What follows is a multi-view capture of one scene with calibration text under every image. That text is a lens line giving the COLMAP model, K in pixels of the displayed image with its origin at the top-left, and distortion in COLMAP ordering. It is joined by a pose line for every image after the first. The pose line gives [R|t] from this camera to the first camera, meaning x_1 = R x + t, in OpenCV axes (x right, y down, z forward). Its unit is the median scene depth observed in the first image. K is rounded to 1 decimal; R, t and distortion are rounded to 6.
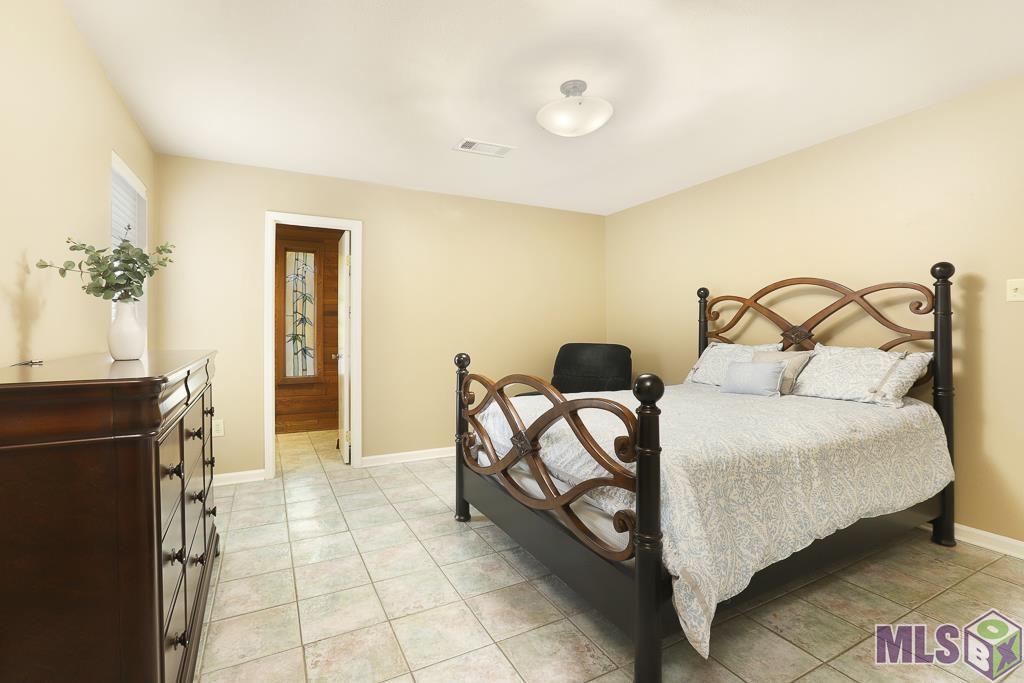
lens RADIAL K [[478.2, 0, 508.2], [0, 478.2, 339.8], [0, 0, 1]] dist [-0.039147, 0.023062]
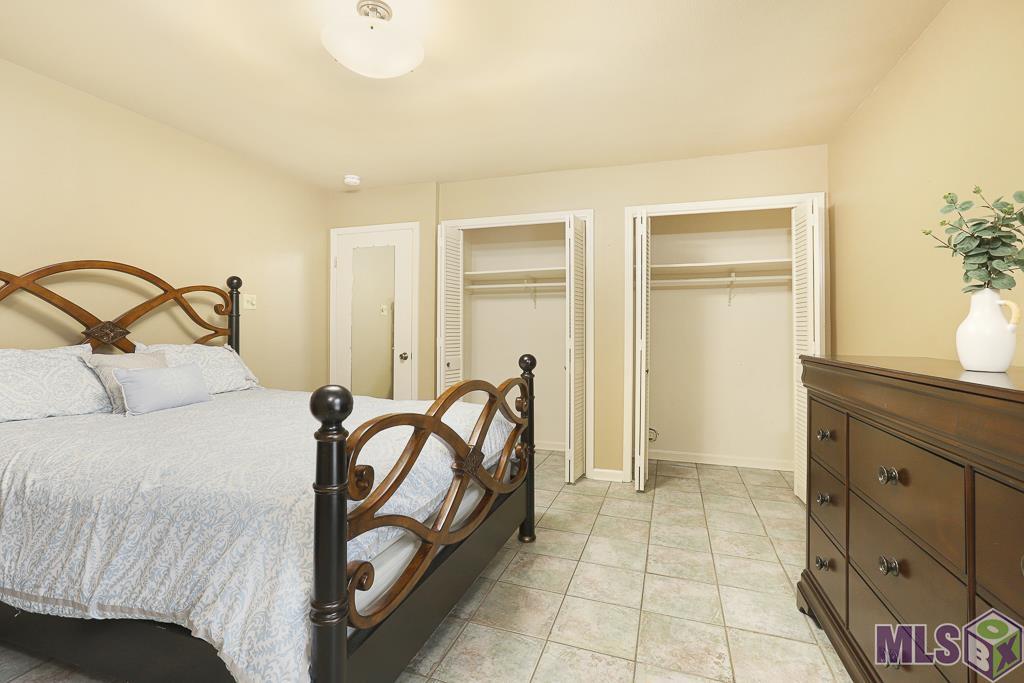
lens RADIAL K [[453.4, 0, 508.5], [0, 453.4, 322.5], [0, 0, 1]] dist [0.001204, 0.000167]
pose [[-0.684354, 0.004178, 0.729138, -0.663054], [0.003133, 0.999991, -0.002789, -0.037430], [-0.729143, 0.000375, -0.684361, 1.631825]]
